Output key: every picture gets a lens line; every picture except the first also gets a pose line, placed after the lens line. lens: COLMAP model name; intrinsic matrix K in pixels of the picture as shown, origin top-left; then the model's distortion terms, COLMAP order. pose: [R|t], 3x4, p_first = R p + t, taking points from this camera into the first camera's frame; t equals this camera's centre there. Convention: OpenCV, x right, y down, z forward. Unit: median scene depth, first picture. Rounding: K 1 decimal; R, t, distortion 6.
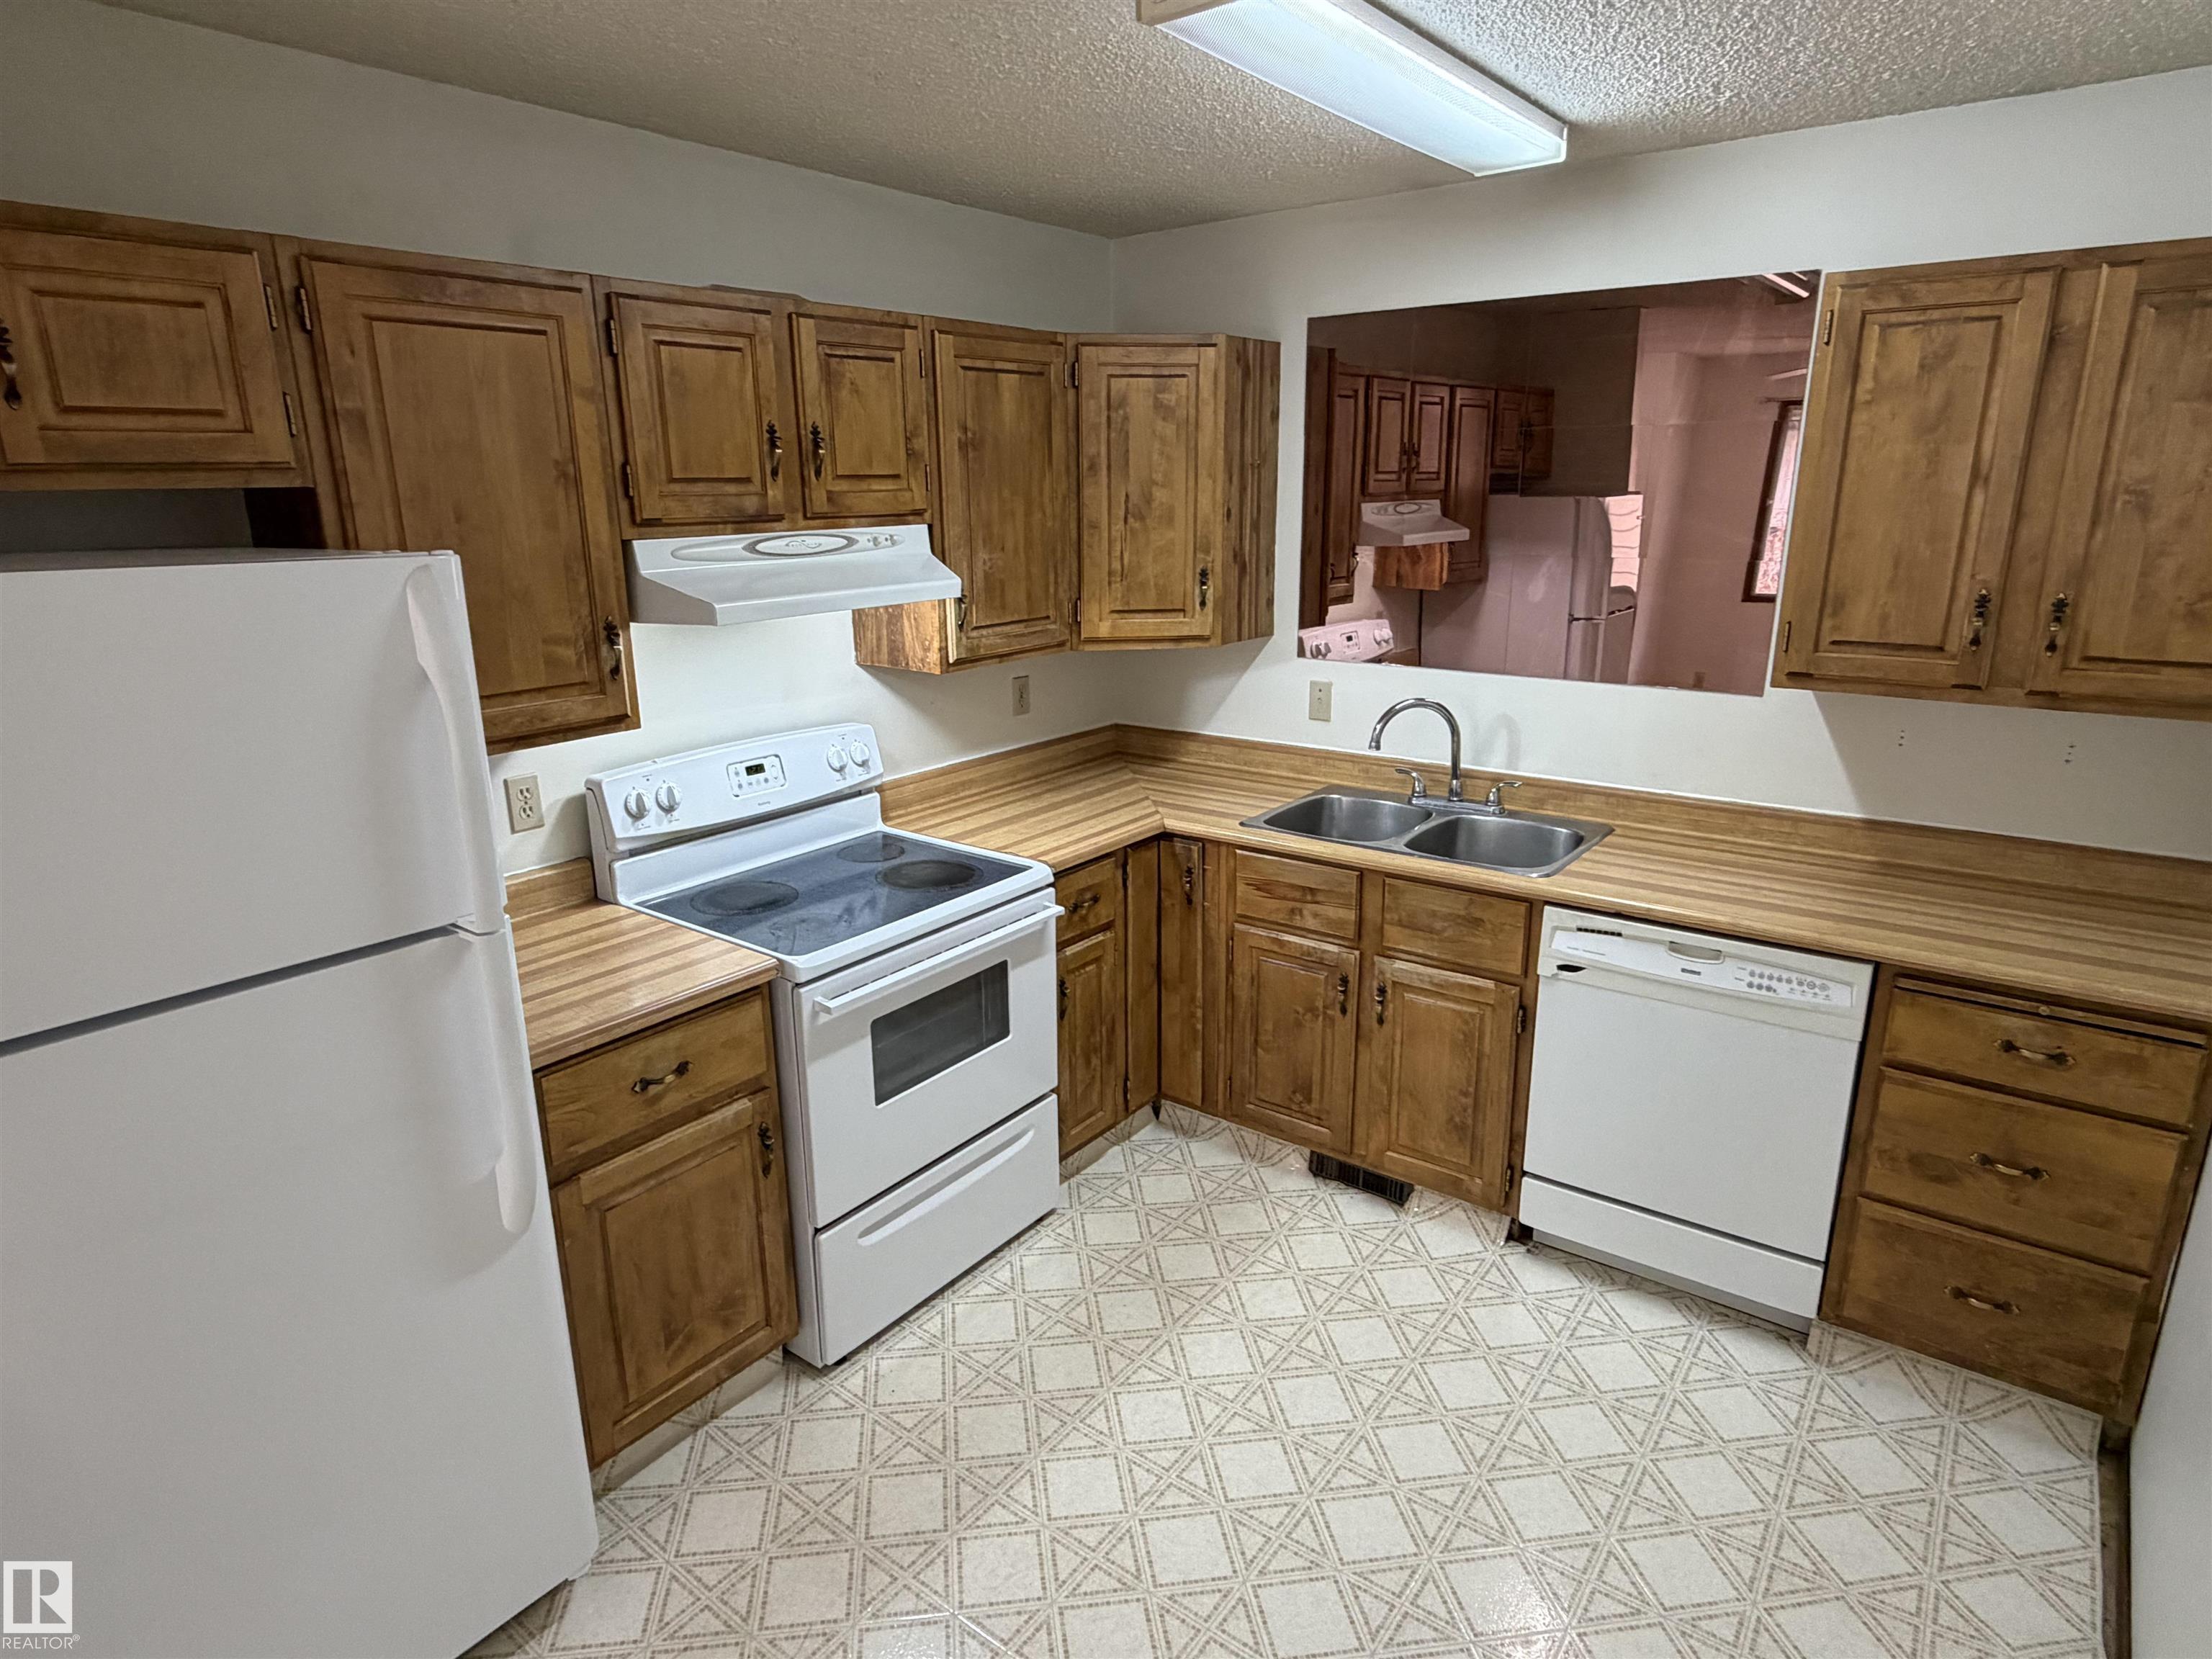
lens RADIAL K [[1255.3, 0, 1095.4], [0, 1255.3, 835.0], [0, 0, 1]] dist [0.000638, -0.001250]
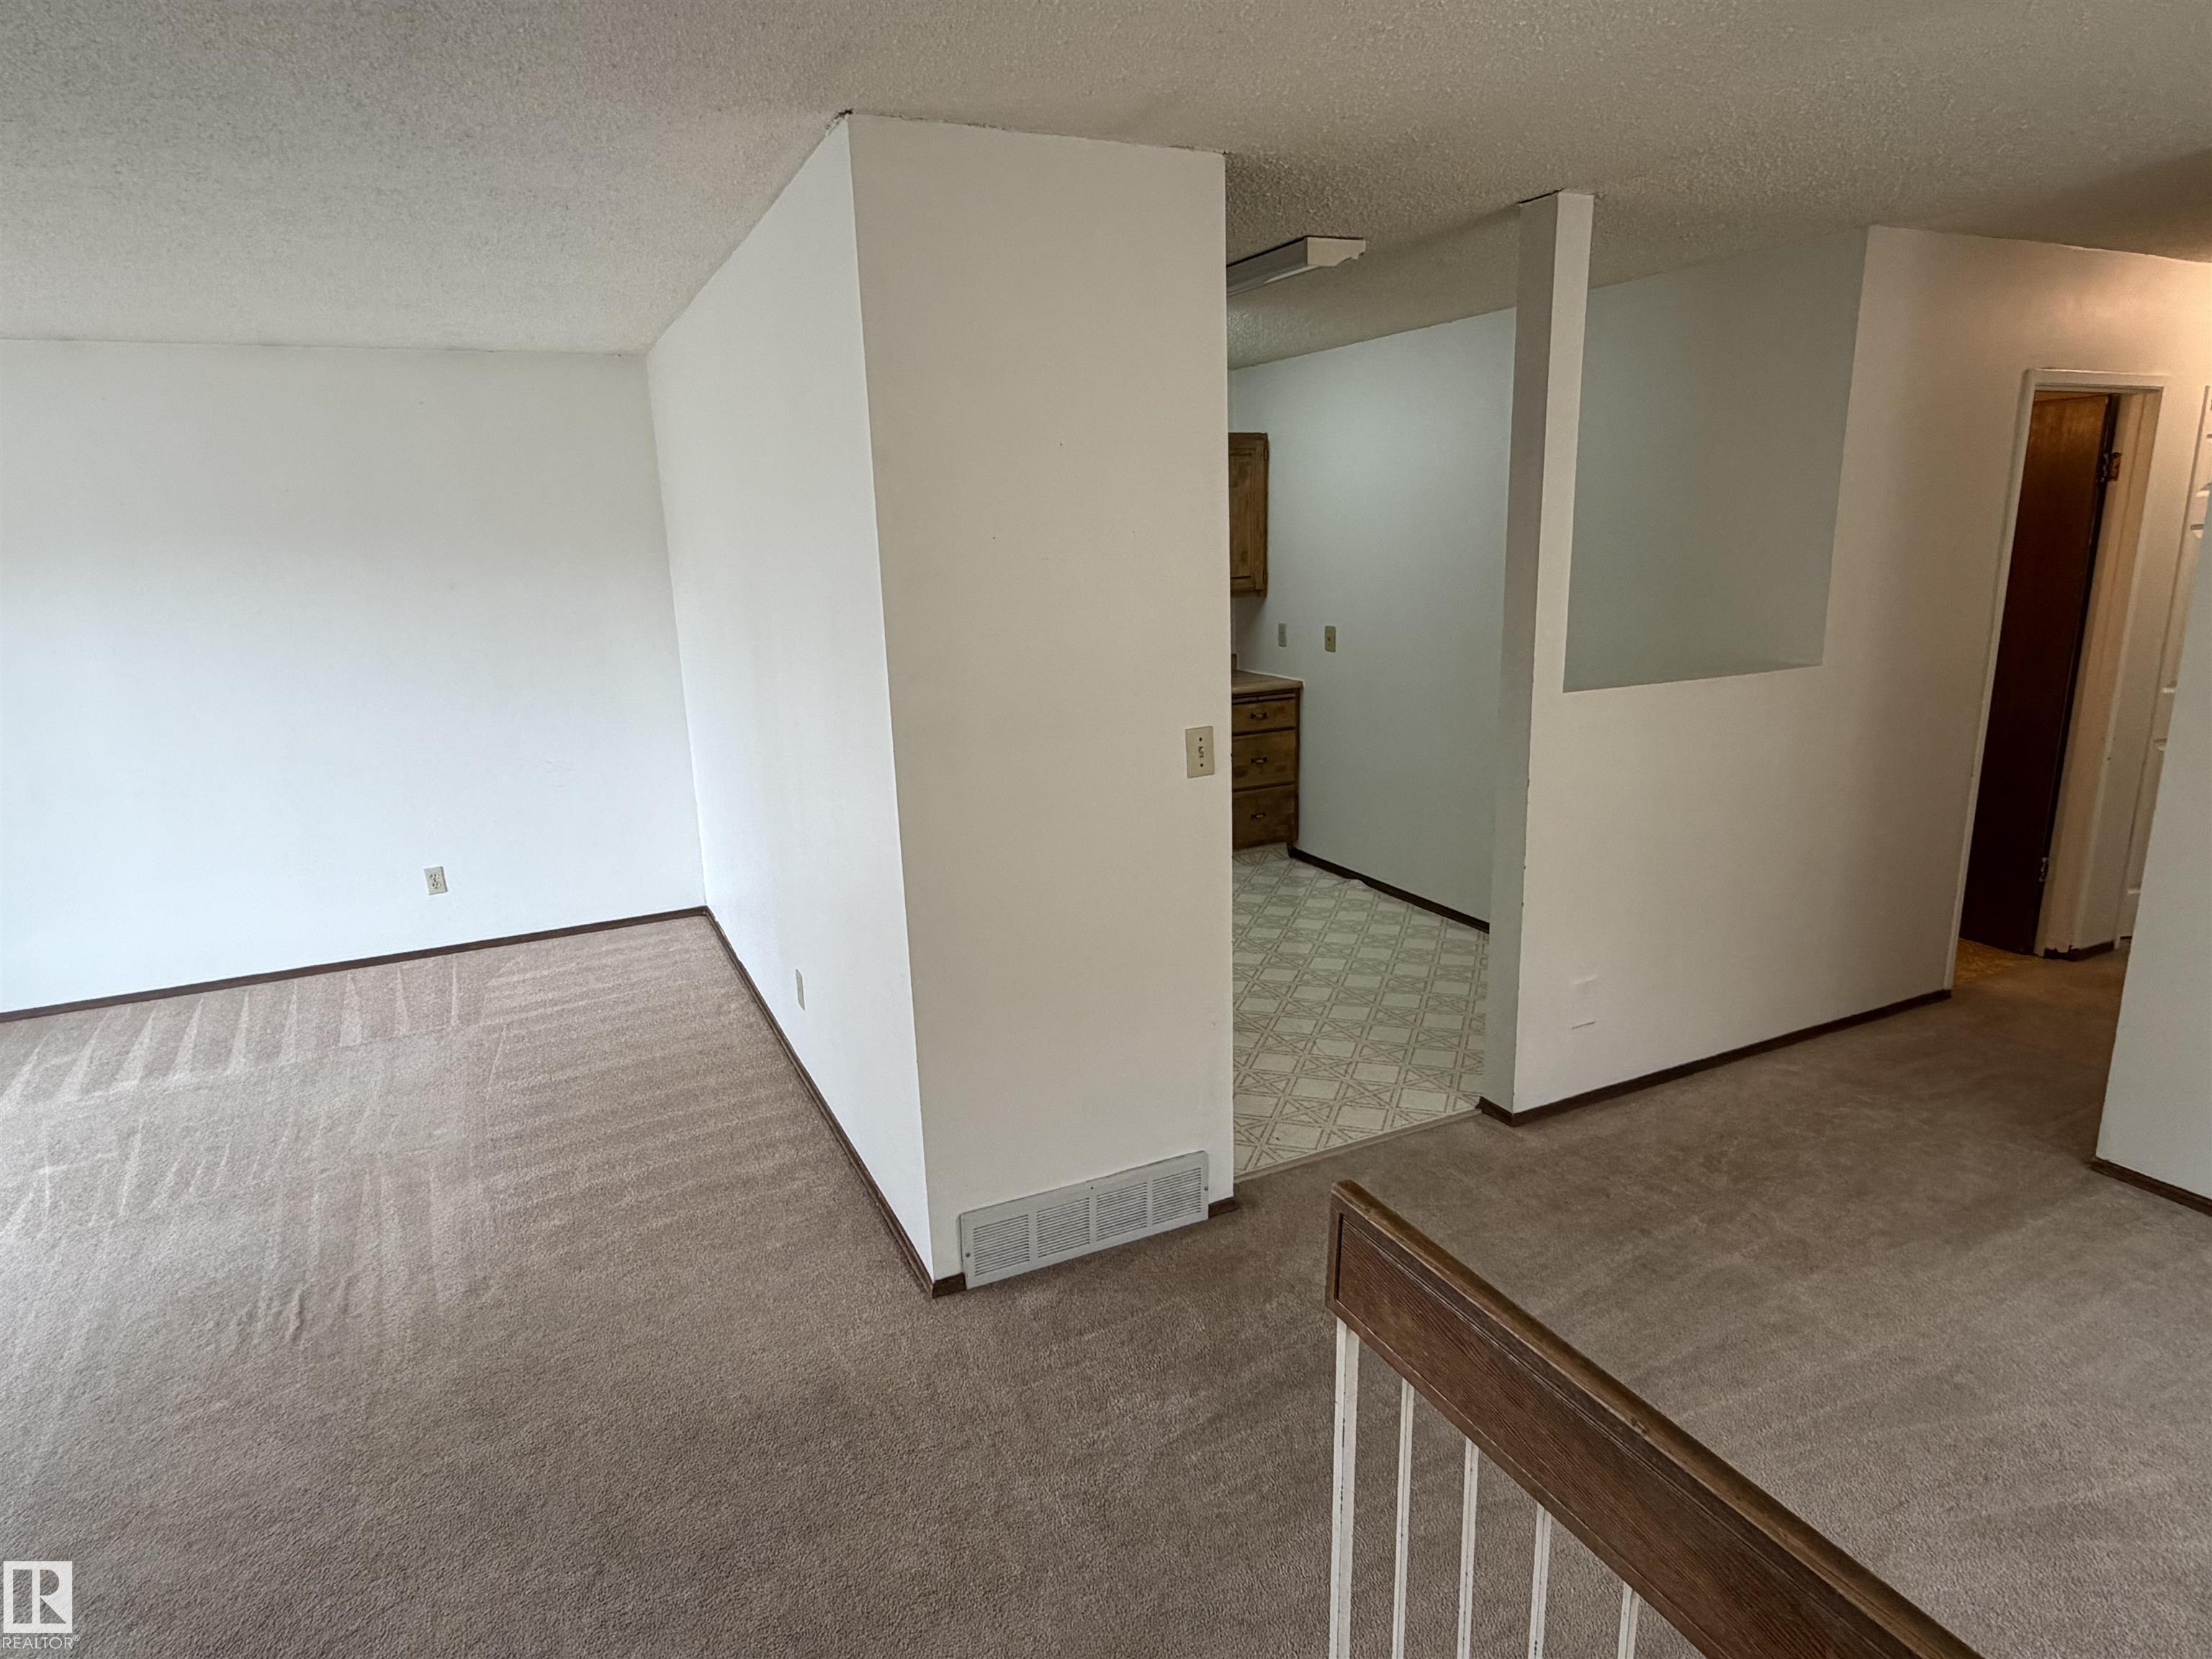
lens RADIAL K [[1255.3, 0, 1101.5], [0, 1255.3, 835.6], [0, 0, 1]] dist [0.000638, -0.001250]
pose [[0.449879, -0.217562, 0.866185, -1.473083], [0.265108, 0.958690, 0.103104, 0.037660], [-0.852834, 0.183248, 0.488972, -0.016601]]
